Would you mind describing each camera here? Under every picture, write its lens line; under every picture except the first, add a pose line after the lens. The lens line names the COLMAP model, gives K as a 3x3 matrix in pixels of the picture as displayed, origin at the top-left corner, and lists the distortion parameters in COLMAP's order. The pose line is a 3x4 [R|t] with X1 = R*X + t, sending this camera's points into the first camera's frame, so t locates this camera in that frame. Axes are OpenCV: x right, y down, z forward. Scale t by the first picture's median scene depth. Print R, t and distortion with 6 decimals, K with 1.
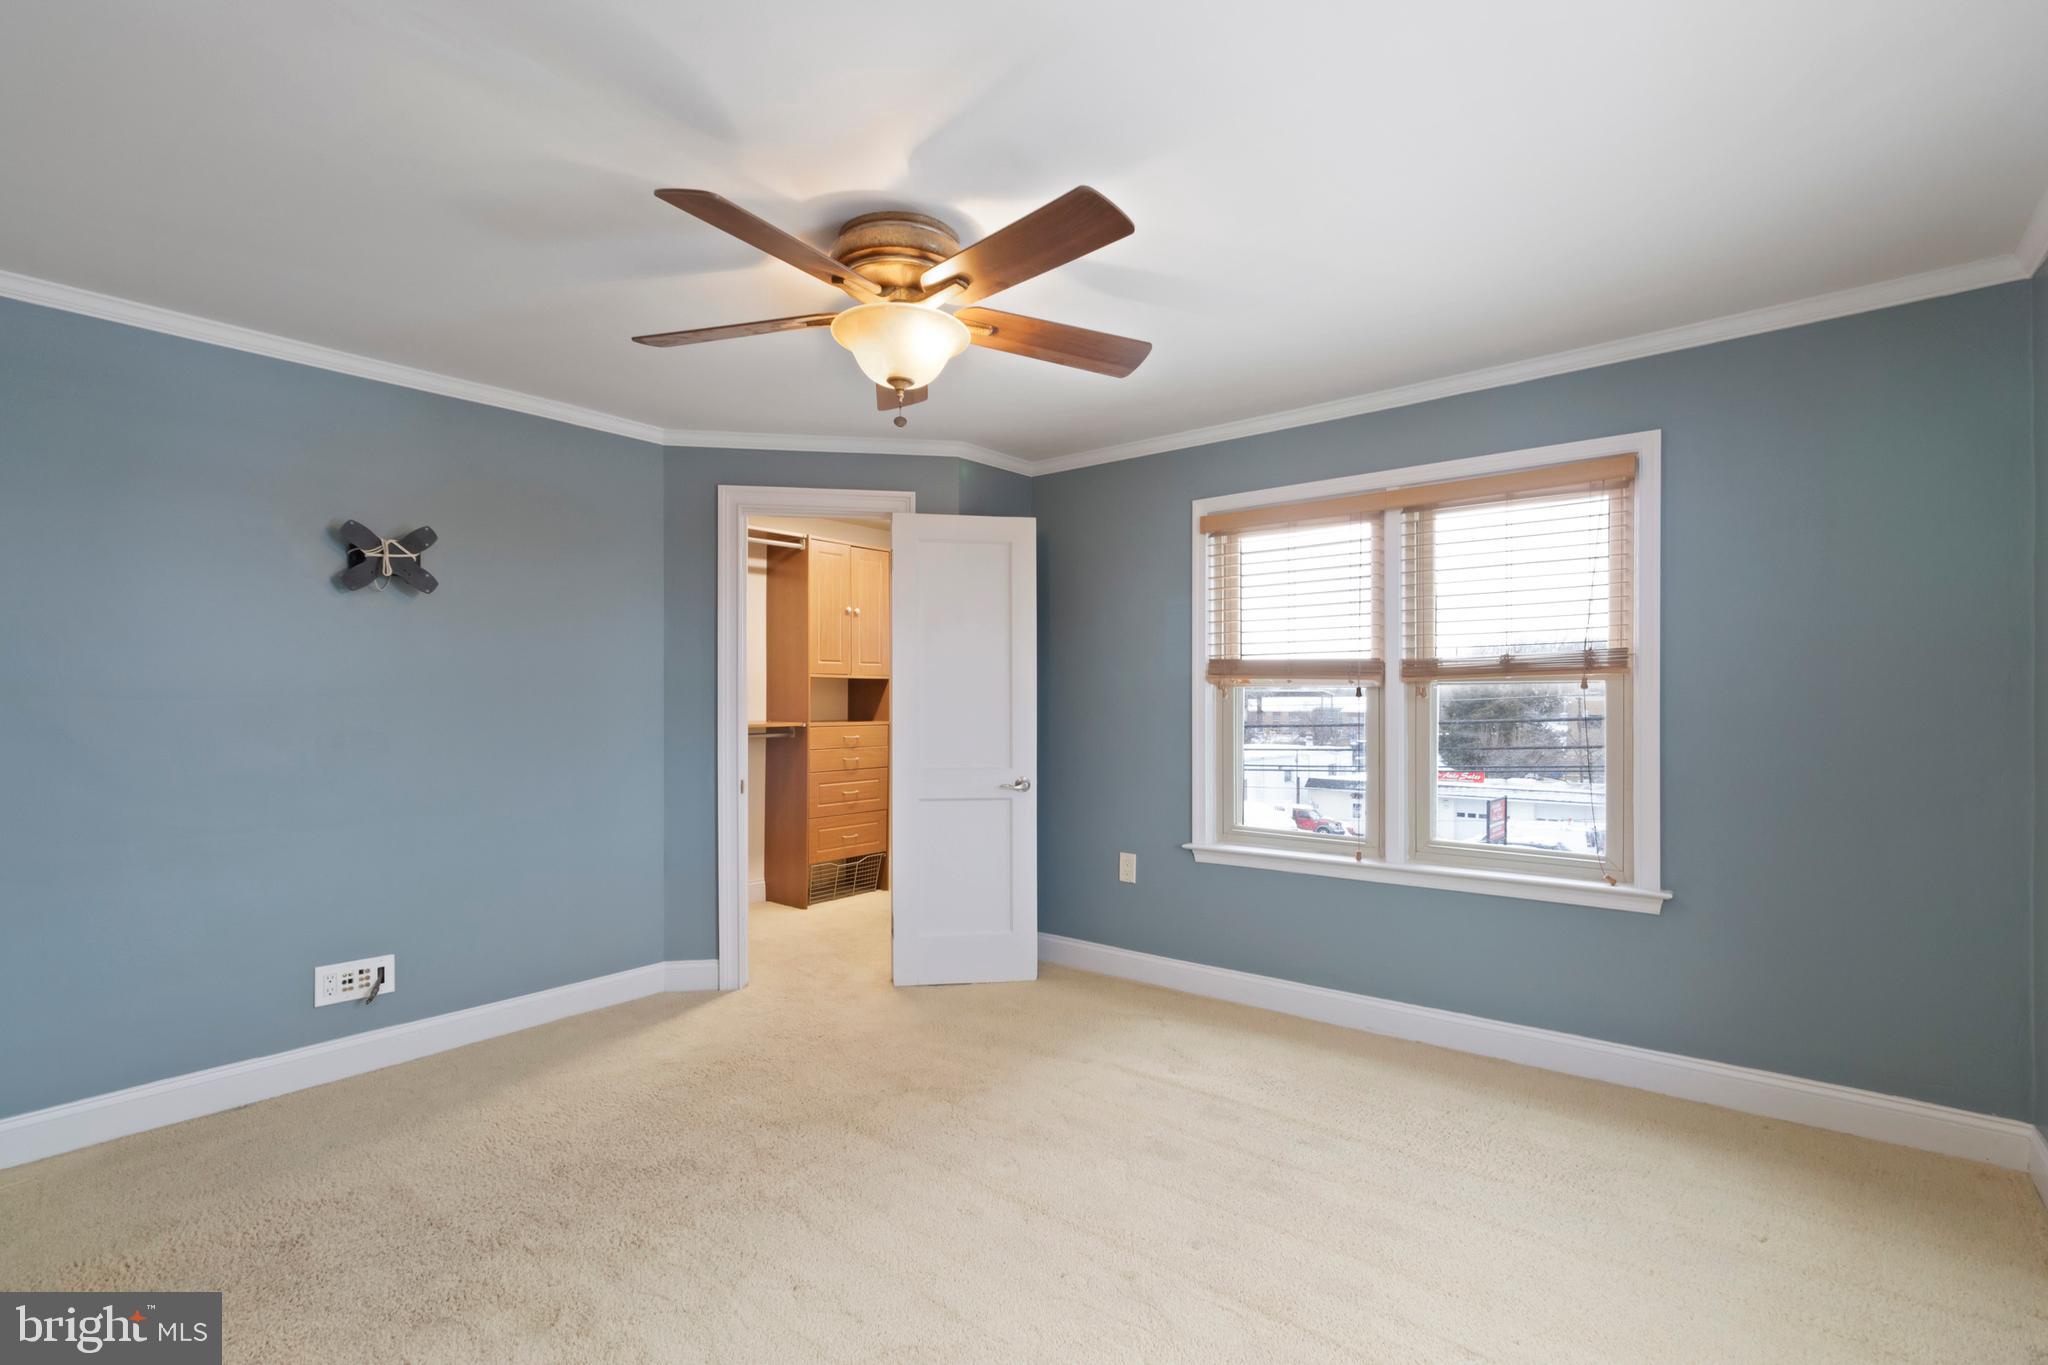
lens RADIAL K [[978.5, 0, 1036.2], [0, 978.5, 710.2], [0, 0, 1]] dist [0.001268, 0.000488]
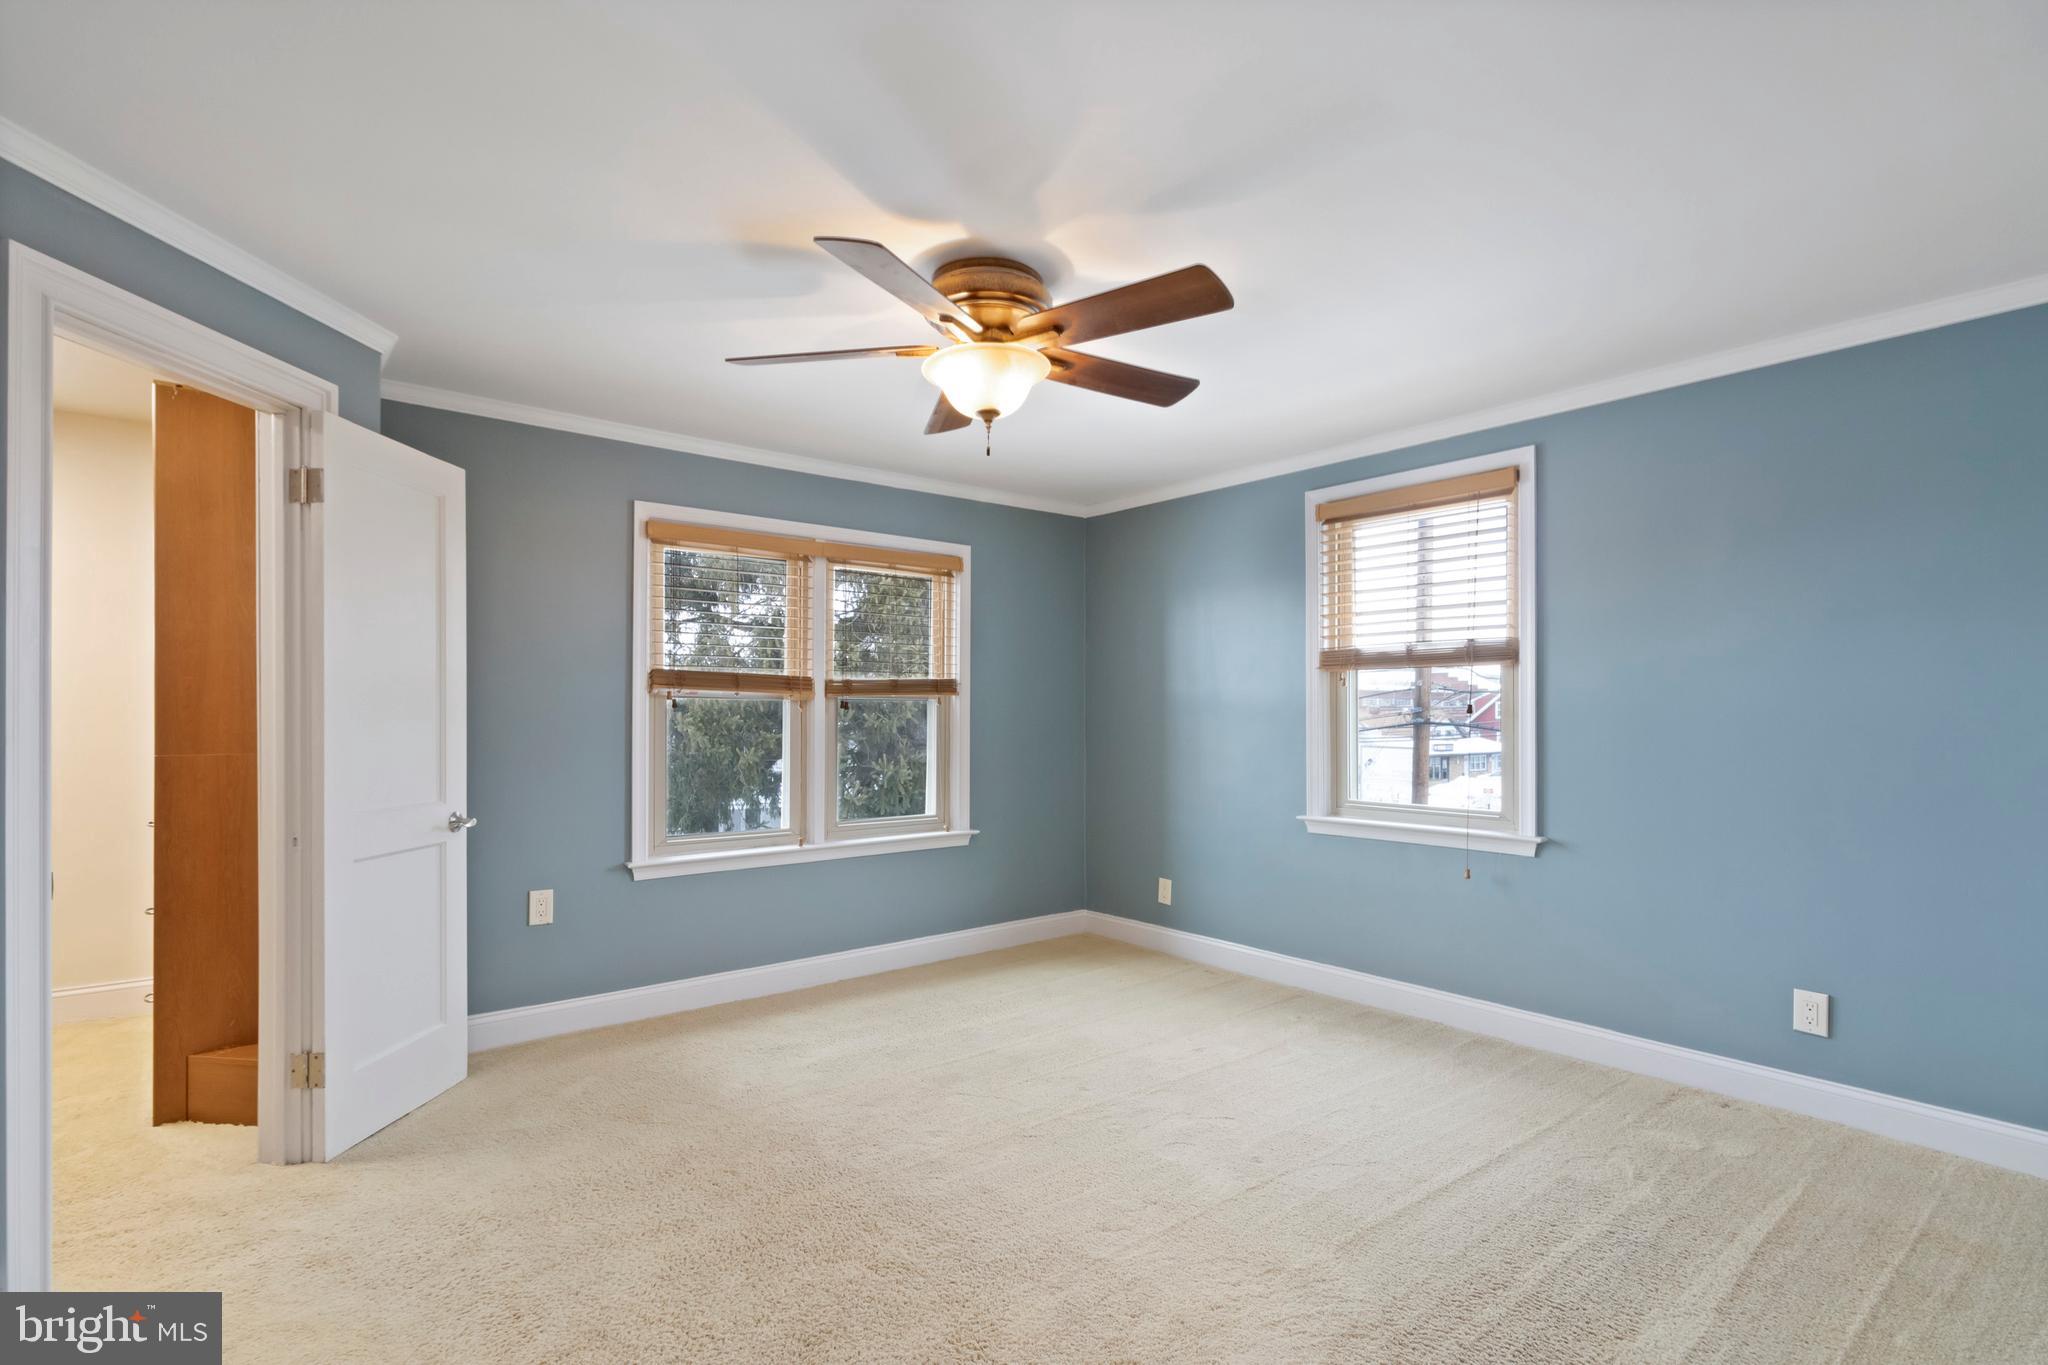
lens RADIAL K [[978.5, 0, 1036.2], [0, 978.5, 710.2], [0, 0, 1]] dist [0.001268, 0.000488]
pose [[0.184715, 0.007043, 0.982767, -0.667093], [0.008491, 0.999926, -0.008762, 0.001139], [-0.982755, 0.009963, 0.184642, 0.422230]]
